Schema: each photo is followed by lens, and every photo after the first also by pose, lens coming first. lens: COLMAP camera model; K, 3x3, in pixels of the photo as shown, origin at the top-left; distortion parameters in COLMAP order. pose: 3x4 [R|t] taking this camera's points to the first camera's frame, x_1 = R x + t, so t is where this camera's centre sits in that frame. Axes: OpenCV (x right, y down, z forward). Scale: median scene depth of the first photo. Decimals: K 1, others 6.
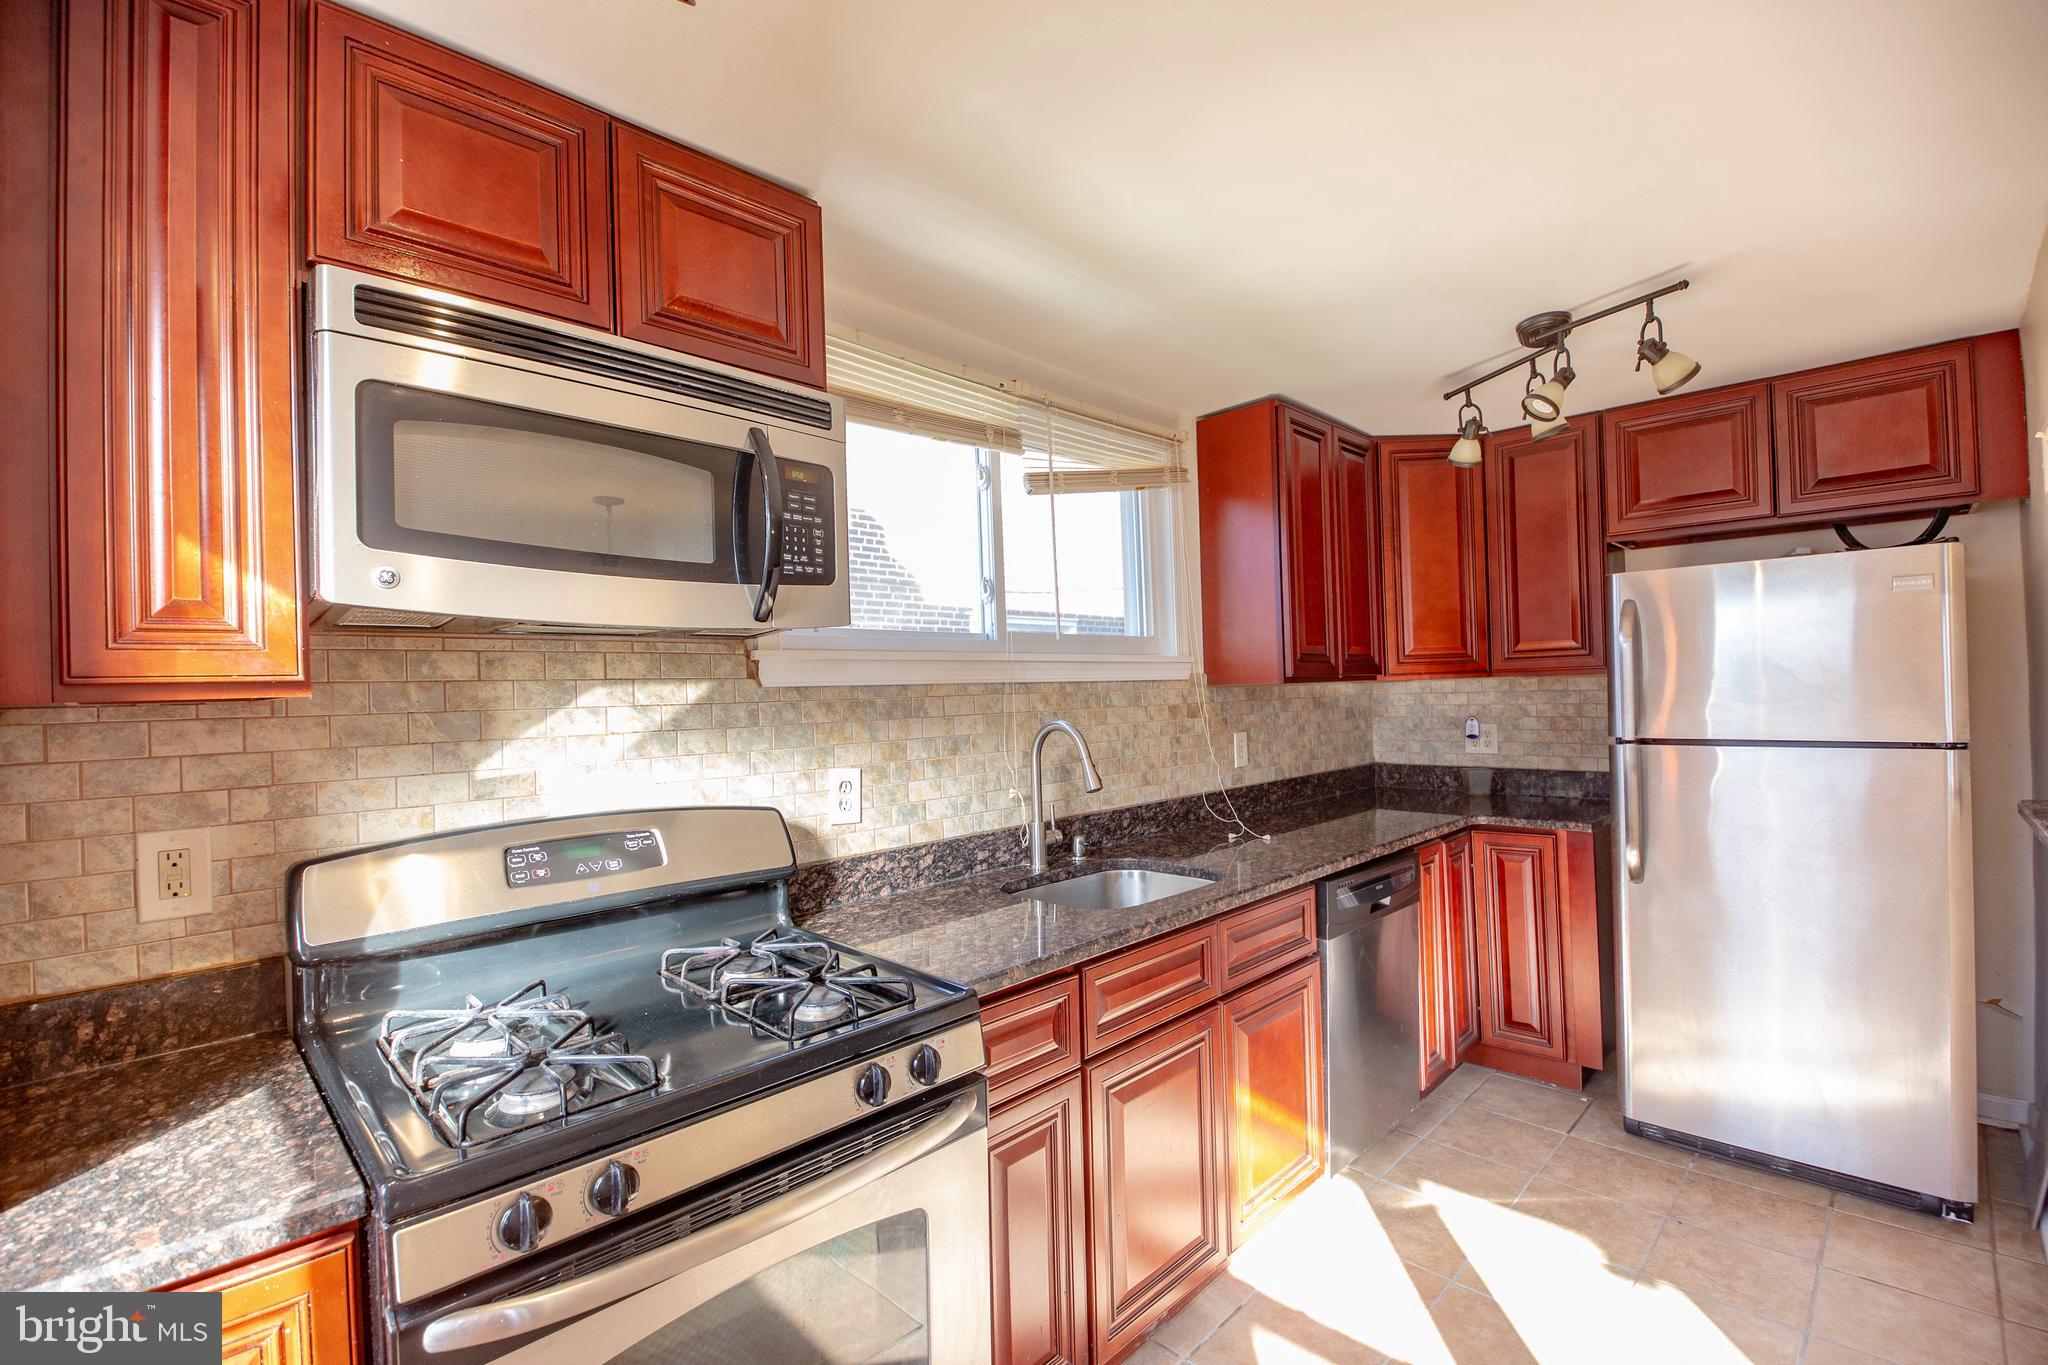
lens RADIAL K [[893.8, 0, 1032.3], [0, 893.8, 688.8], [0, 0, 1]] dist [0.006078, -0.013997]
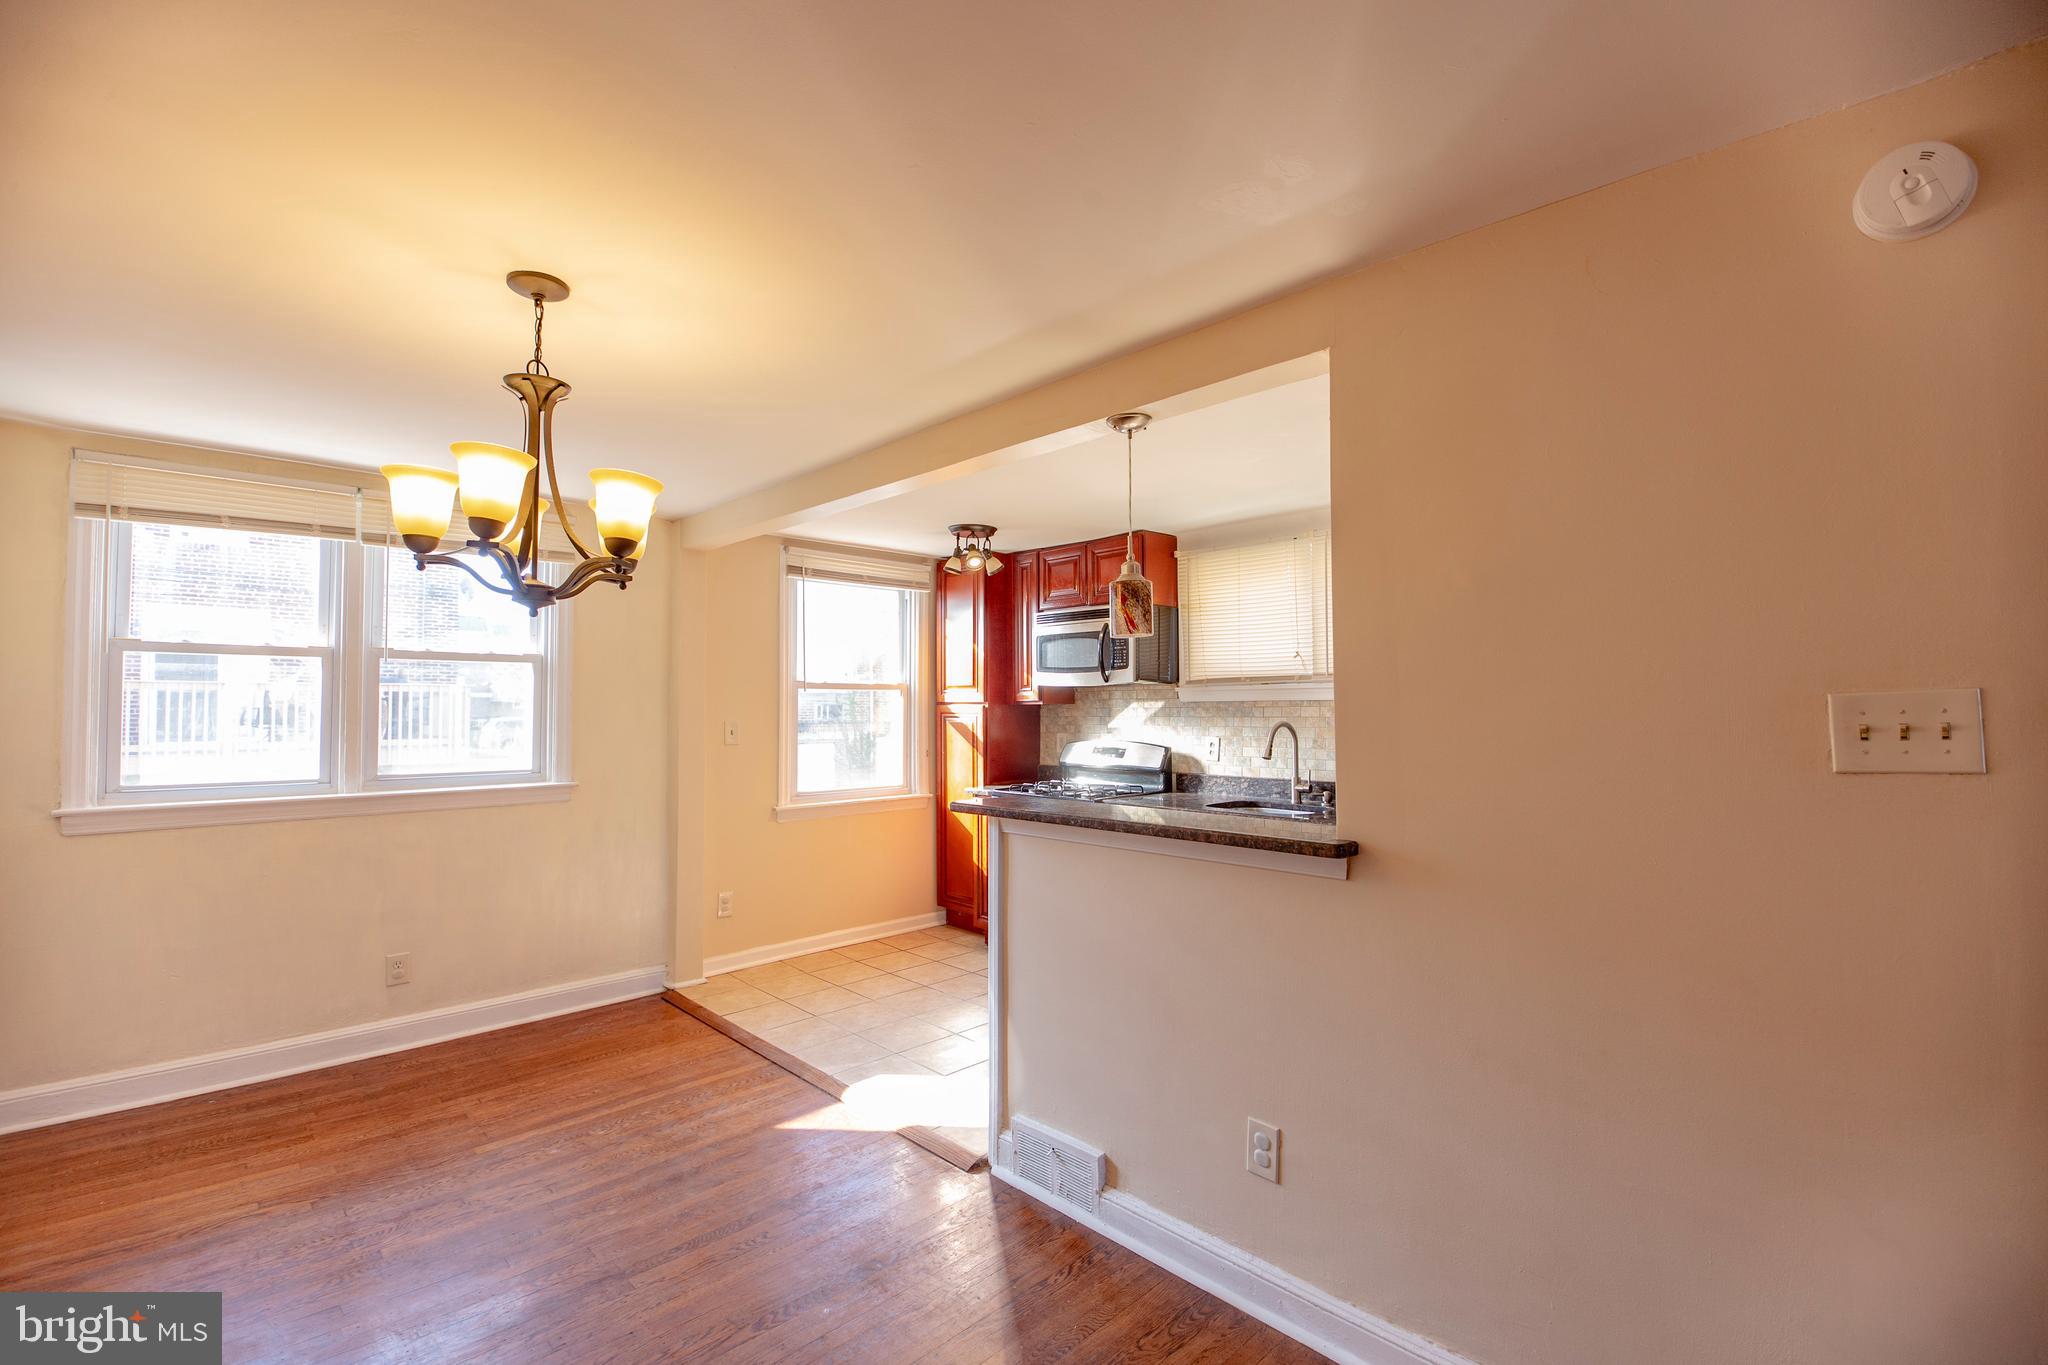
lens RADIAL K [[893.8, 0, 1026.0], [0, 893.8, 688.3], [0, 0, 1]] dist [0.006078, -0.013997]
pose [[-0.021656, 0.006198, -0.999746, 1.765896], [0.009307, 0.999939, 0.005997, -0.046726], [0.999722, -0.009175, -0.021712, 0.469285]]
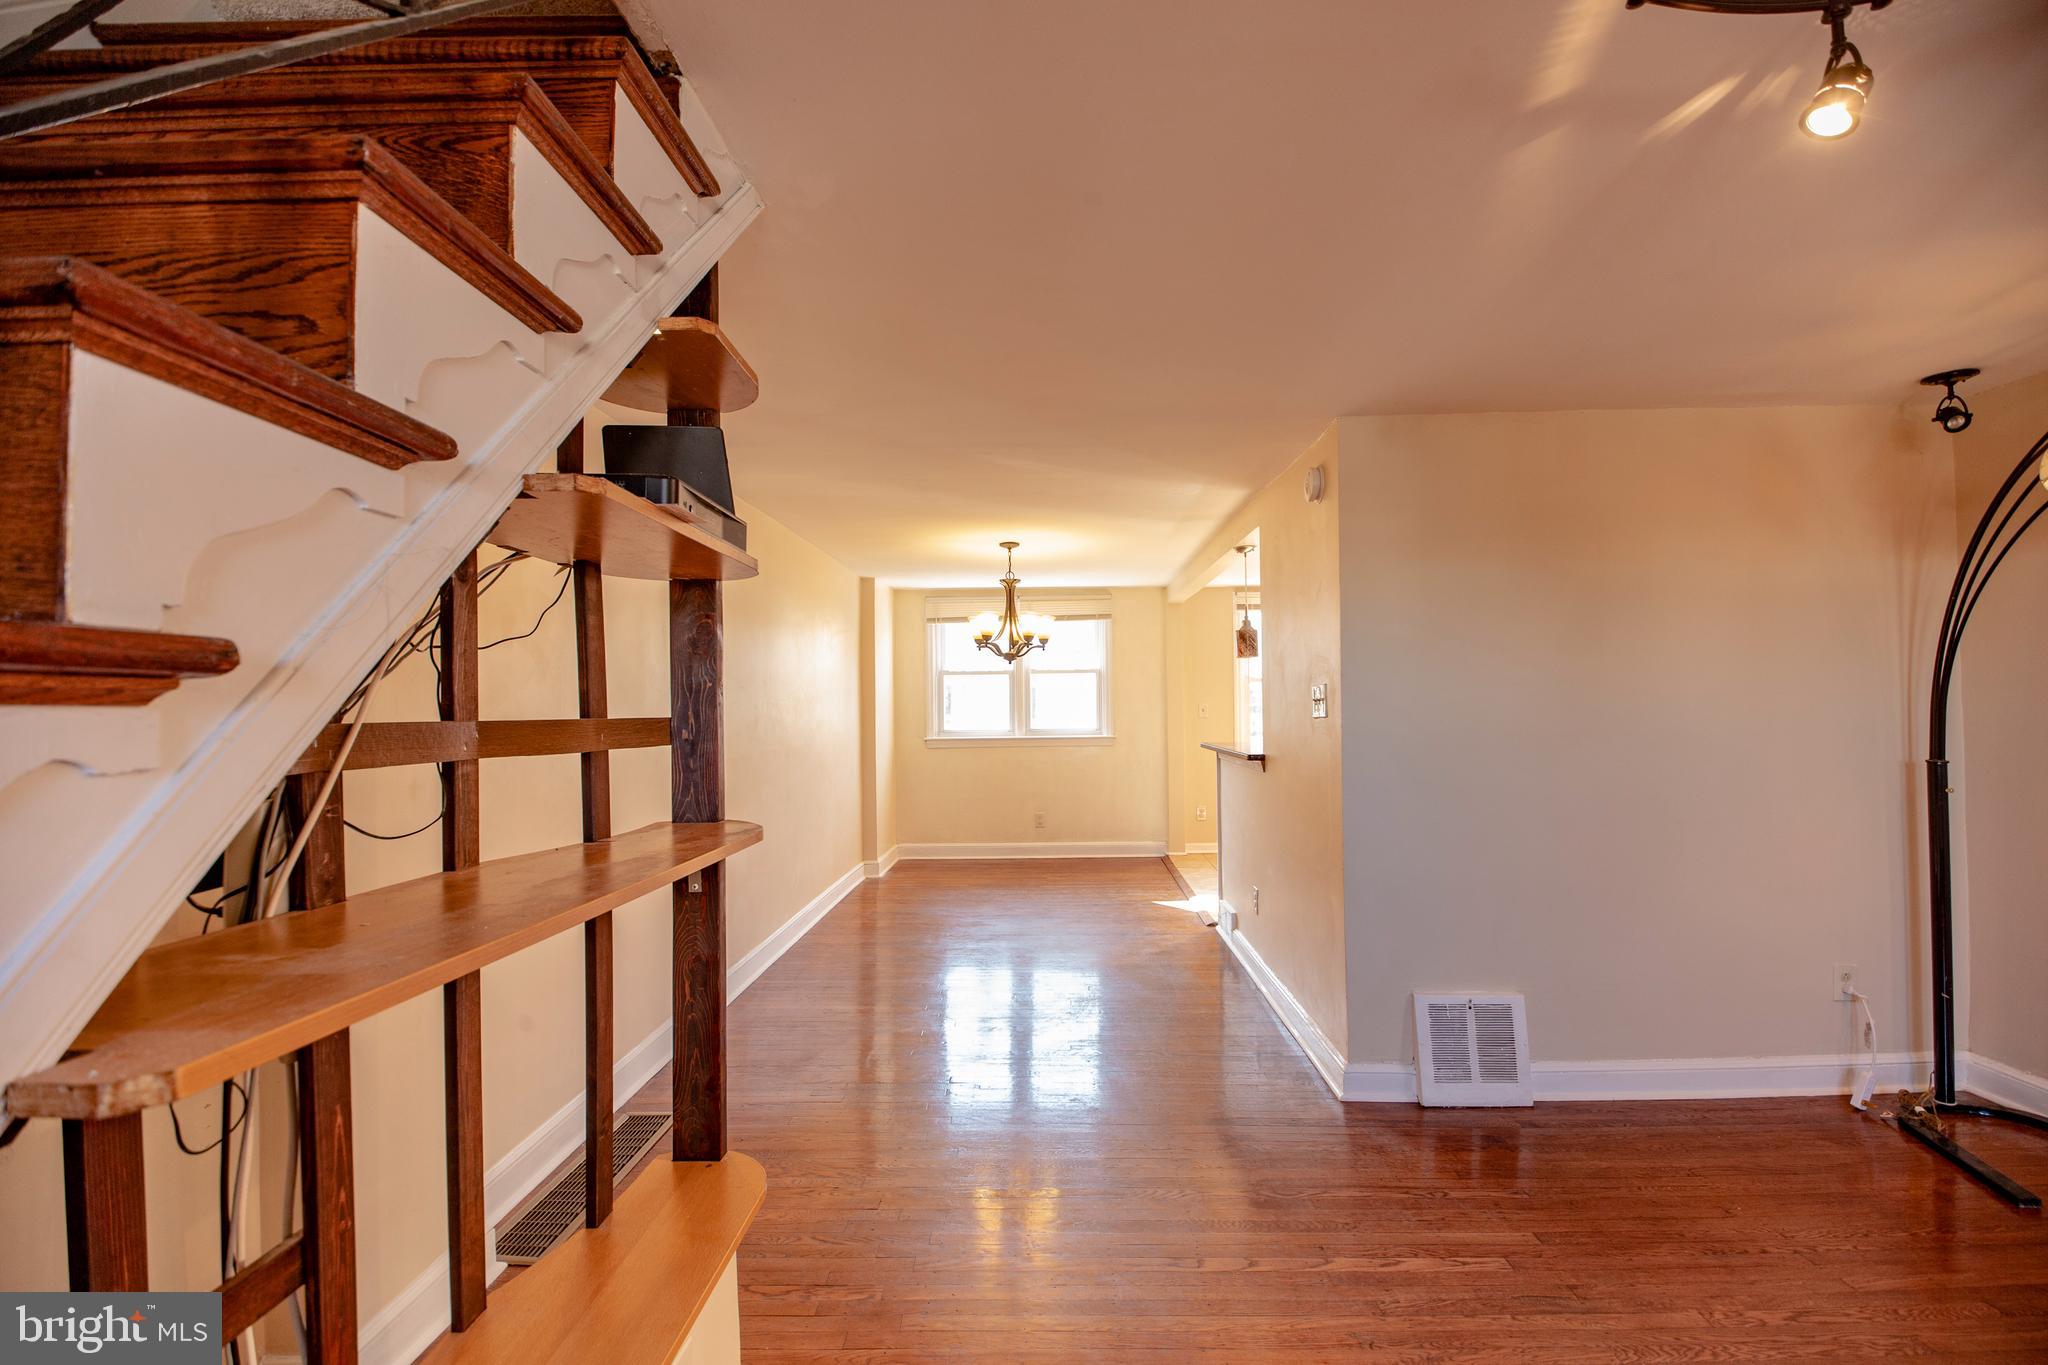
lens RADIAL K [[893.8, 0, 1025.2], [0, 893.8, 684.7], [0, 0, 1]] dist [0.006078, -0.013997]
pose [[-0.736611, 0.023680, -0.675903, 2.451744], [0.035722, 0.999354, -0.003919, -0.047633], [0.675373, -0.027031, -0.736981, 1.665140]]
